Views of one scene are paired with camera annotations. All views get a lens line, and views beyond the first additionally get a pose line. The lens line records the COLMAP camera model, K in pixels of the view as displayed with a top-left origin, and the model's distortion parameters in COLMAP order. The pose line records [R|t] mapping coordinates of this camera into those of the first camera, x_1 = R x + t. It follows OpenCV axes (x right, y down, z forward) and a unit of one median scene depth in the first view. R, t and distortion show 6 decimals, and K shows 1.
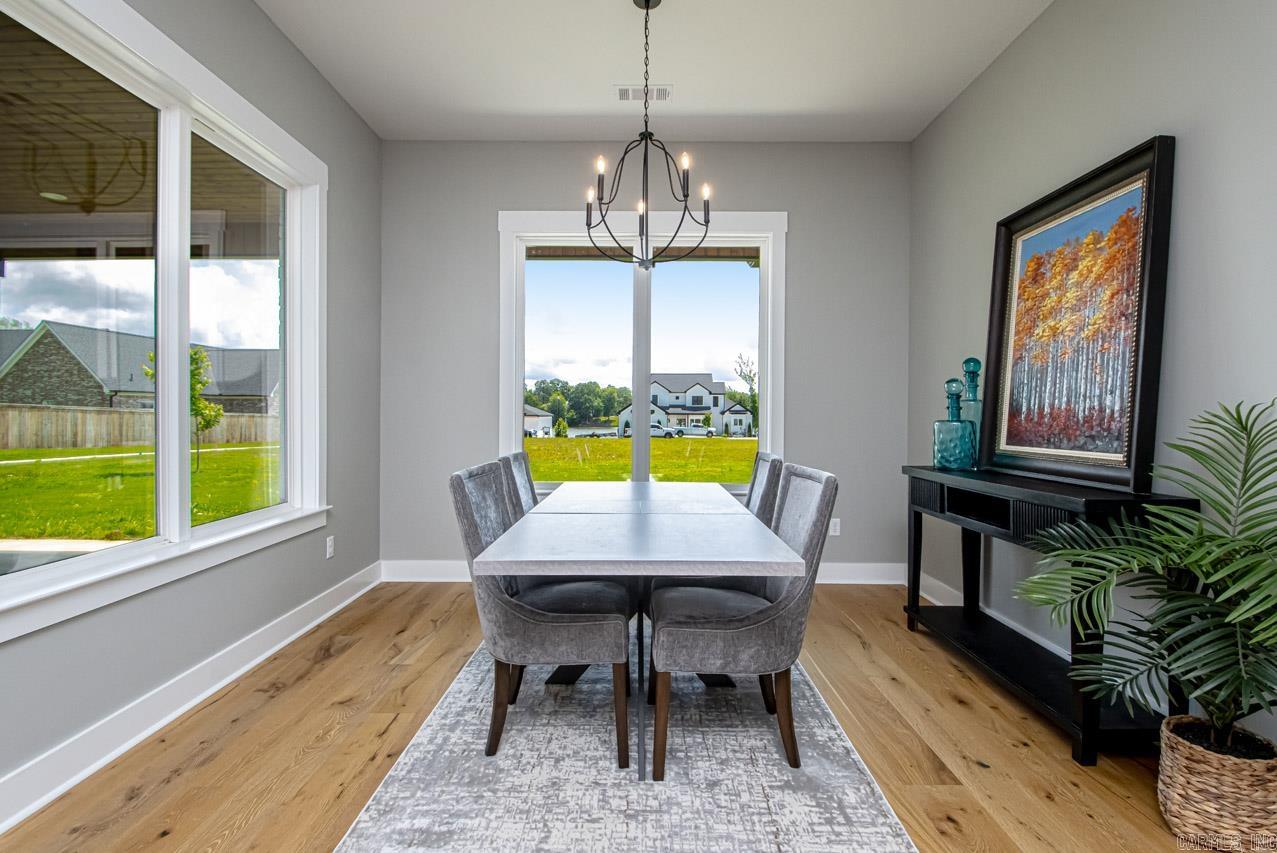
lens RADIAL K [[608.1, 0, 592.5], [0, 608.1, 414.5], [0, 0, 1]] dist [0.005460, -0.012223]
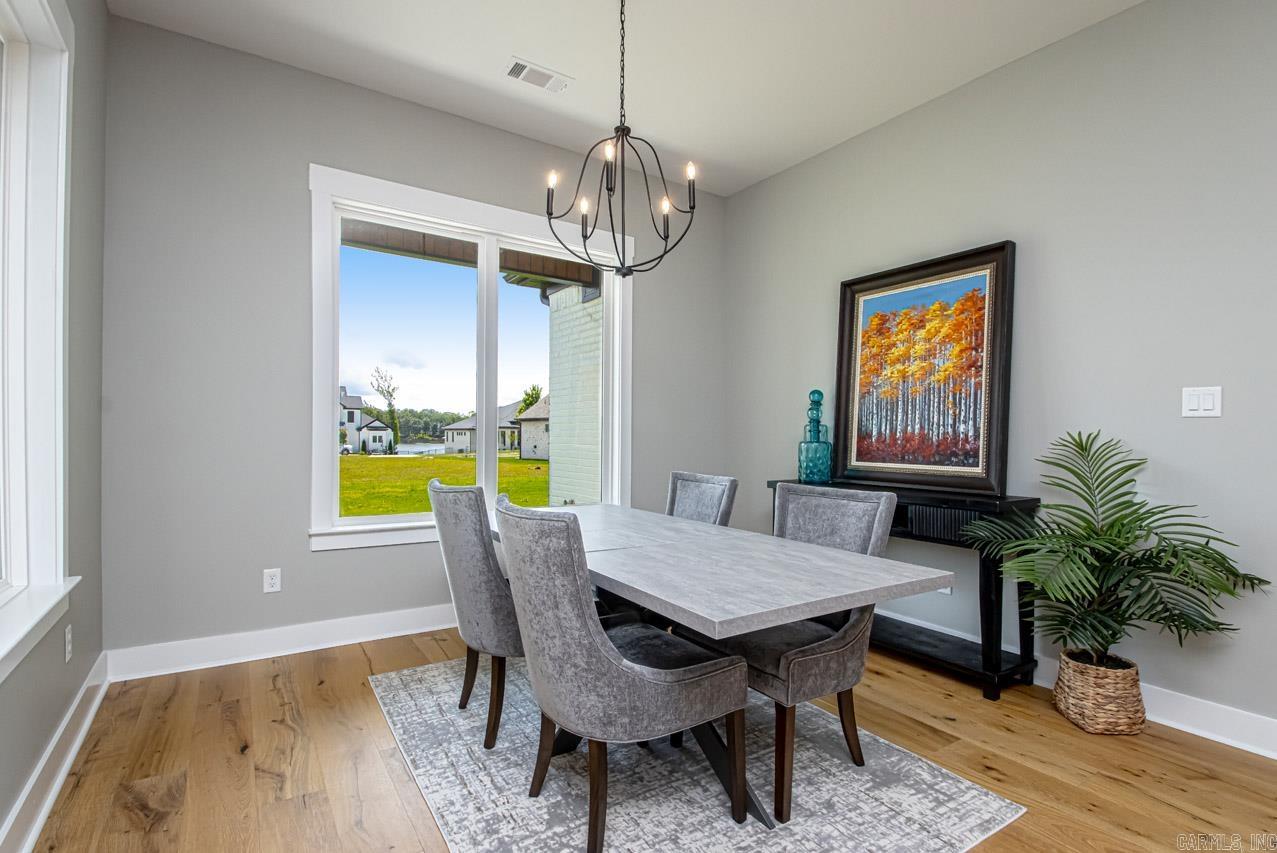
lens RADIAL K [[608.1, 0, 635.4], [0, 608.1, 434.3], [0, 0, 1]] dist [0.005460, -0.012223]
pose [[0.823039, 0.010512, 0.567888, -0.469750], [-0.012234, 0.999925, -0.000778, 0.000506], [-0.567853, -0.006307, 0.823106, 0.264662]]
